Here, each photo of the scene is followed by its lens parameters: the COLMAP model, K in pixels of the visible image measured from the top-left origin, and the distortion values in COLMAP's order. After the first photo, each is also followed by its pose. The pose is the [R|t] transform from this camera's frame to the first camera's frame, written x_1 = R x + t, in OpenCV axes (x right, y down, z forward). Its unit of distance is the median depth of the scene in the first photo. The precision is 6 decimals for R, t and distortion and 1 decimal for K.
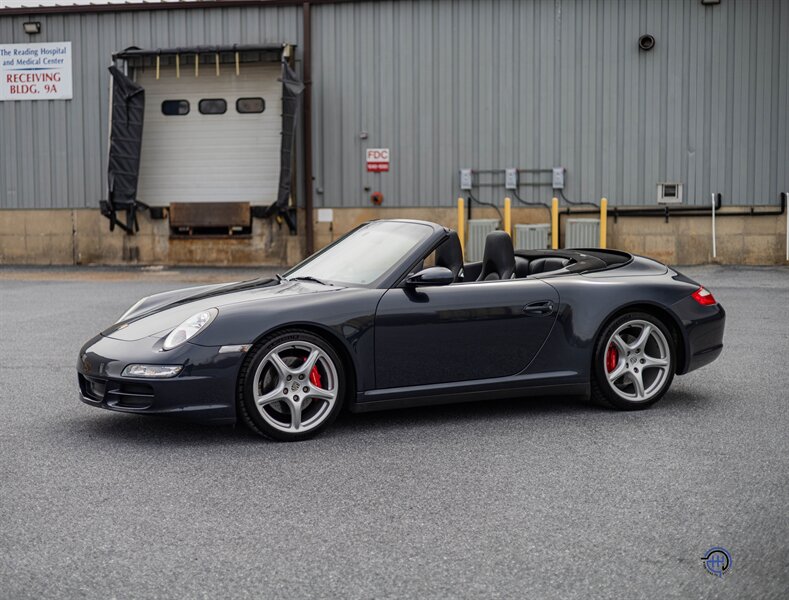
lens RADIAL K [[1253.1, 0, 342.3], [0, 1253.1, 309.0], [0, 0, 1]] dist [0.014431, 0.000000]
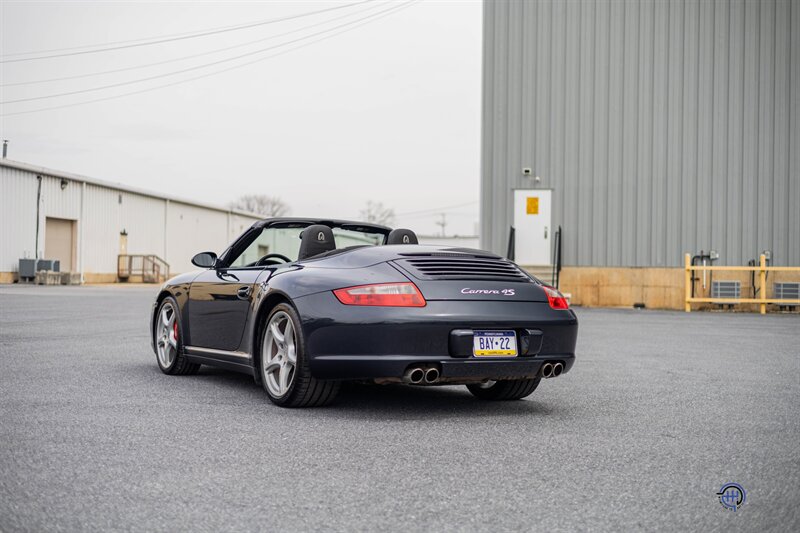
lens RADIAL K [[1113.1, 0, 396.5], [0, 1113.1, 282.4], [0, 0, 1]] dist [0.019825, 0.000000]
pose [[0.081957, 0.017952, -0.996474, 0.358690], [-0.093025, 0.995611, 0.010286, -0.009944], [0.992285, 0.091854, 0.083268, 0.333182]]
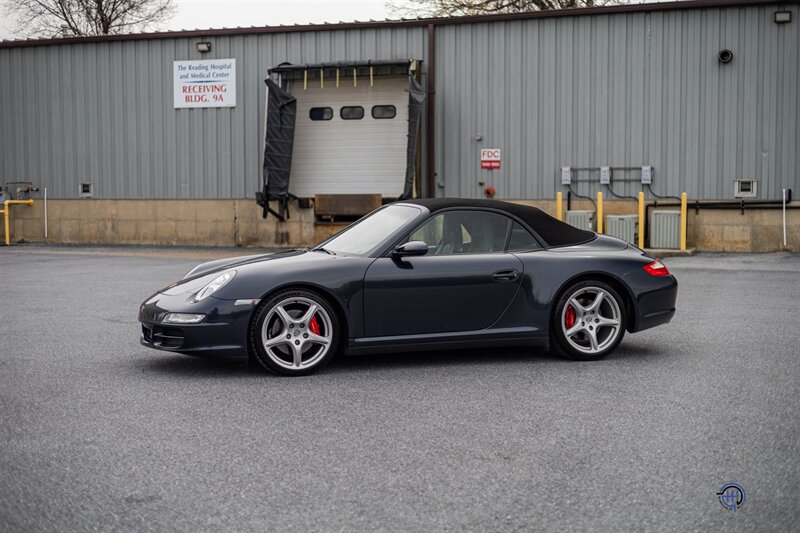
lens RADIAL K [[1113.1, 0, 402.7], [0, 1113.1, 270.2], [0, 0, 1]] dist [0.019825, 0.000000]
pose [[0.995153, 0.013026, -0.097472, 0.051783], [-0.014943, 0.999708, -0.018964, 0.005212], [0.097197, 0.020329, 0.995058, -0.032652]]
